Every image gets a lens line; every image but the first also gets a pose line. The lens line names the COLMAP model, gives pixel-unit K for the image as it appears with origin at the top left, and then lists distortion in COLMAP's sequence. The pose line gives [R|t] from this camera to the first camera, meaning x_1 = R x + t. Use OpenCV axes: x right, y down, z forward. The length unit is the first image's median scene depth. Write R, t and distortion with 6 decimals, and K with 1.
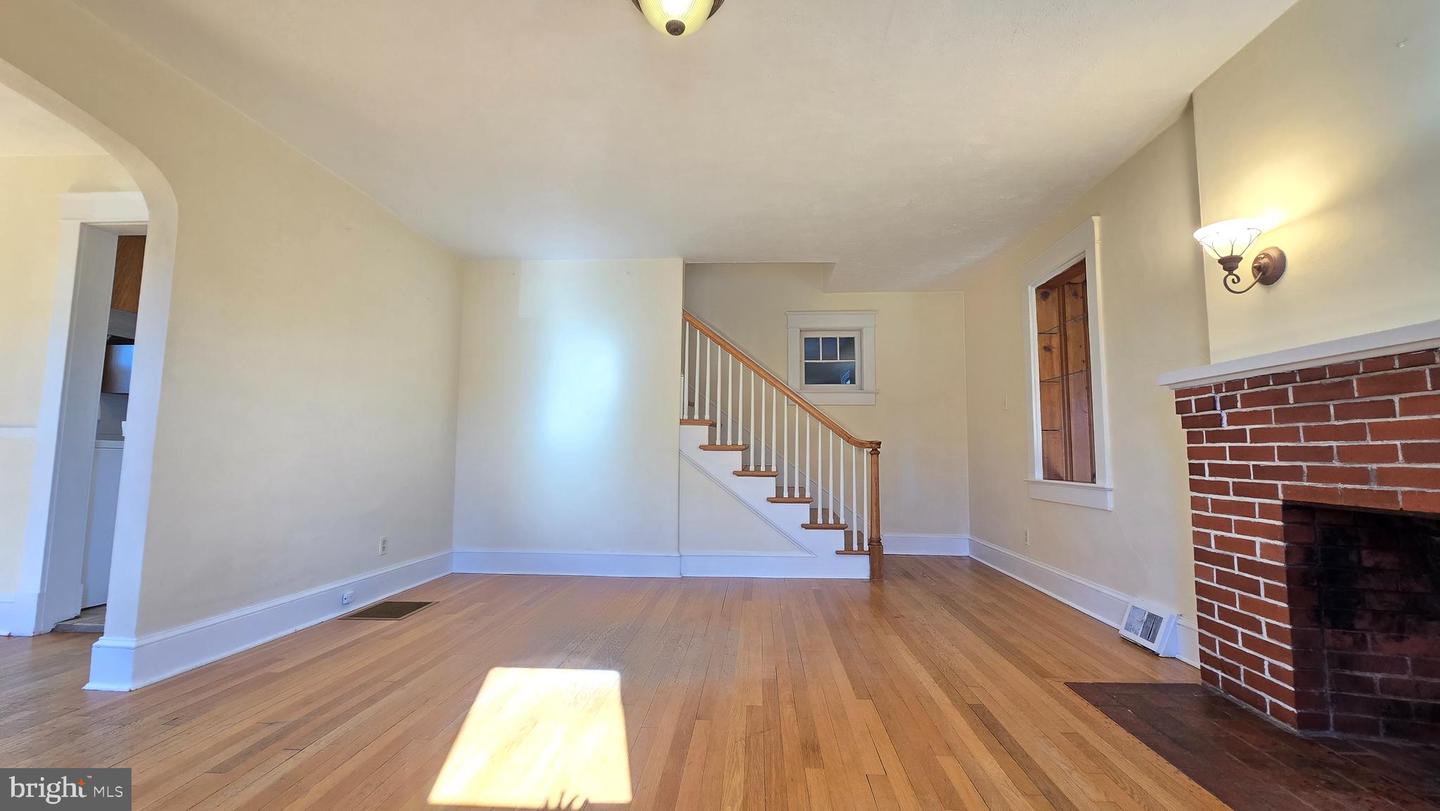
lens RADIAL K [[590.3, 0, 726.5], [0, 590.3, 399.0], [0, 0, 1]] dist [-0.000099, -0.000440]
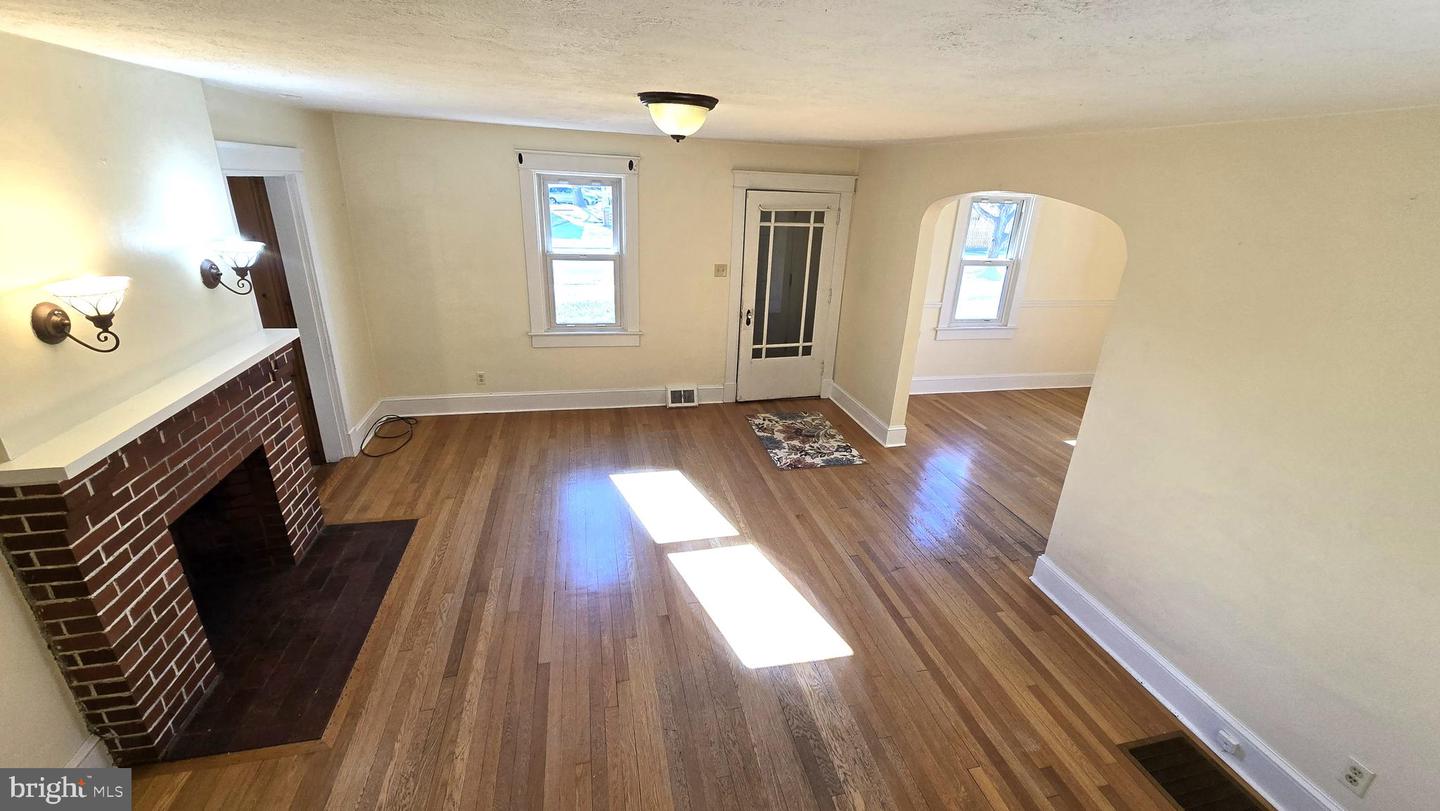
lens RADIAL K [[590.3, 0, 726.5], [0, 590.3, 399.0], [0, 0, 1]] dist [-0.000099, -0.000440]
pose [[-0.959925, 0.054655, -0.274876, 0.186270], [-0.021439, 0.963606, 0.266467, -0.392813], [0.279436, 0.261681, -0.923817, 2.247830]]
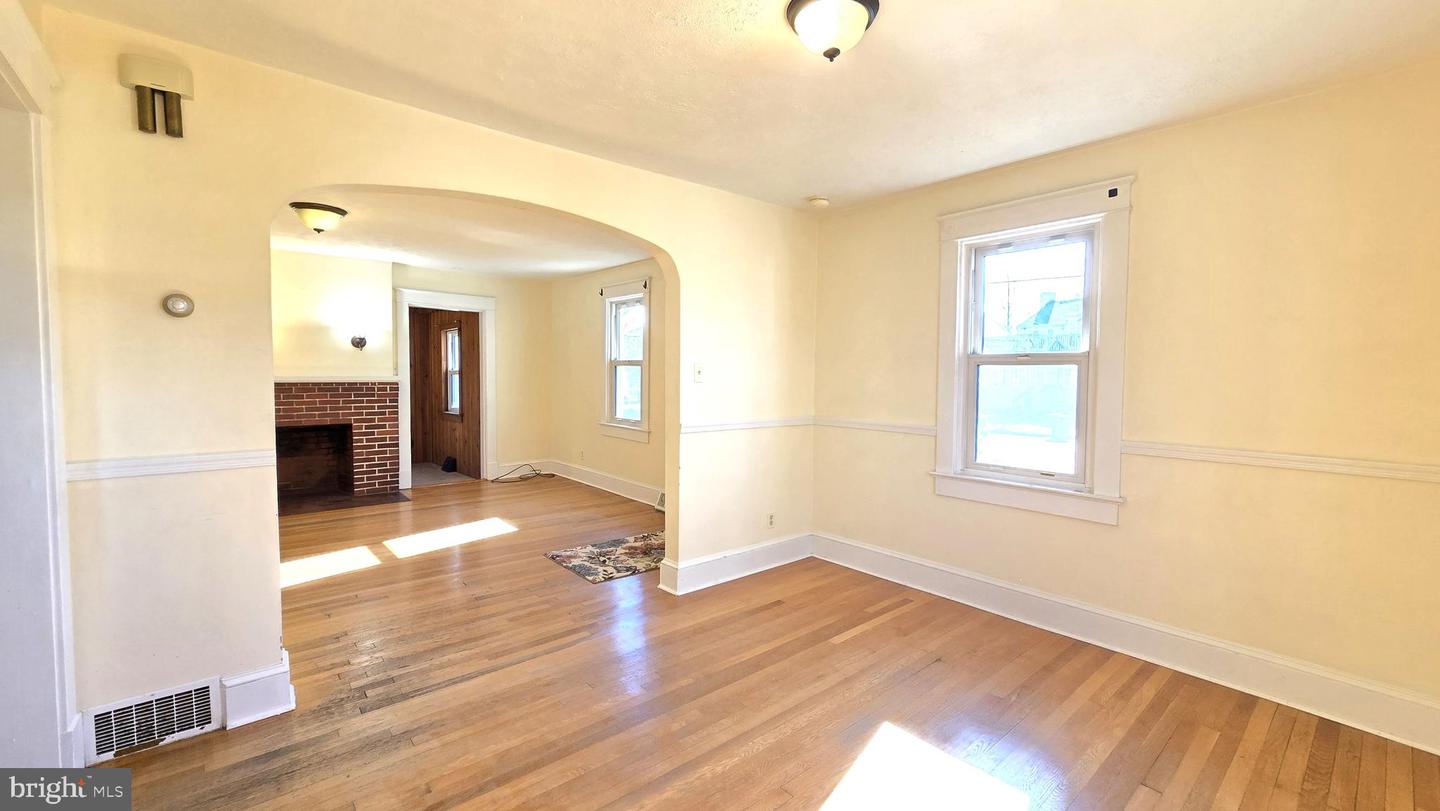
lens RADIAL K [[590.3, 0, 726.5], [0, 590.3, 399.0], [0, 0, 1]] dist [-0.000099, -0.000440]
pose [[-0.691244, -0.045756, 0.721171, -2.514092], [-0.080598, 0.996648, -0.014019, -0.099509], [-0.718112, -0.067816, -0.692615, 1.300547]]
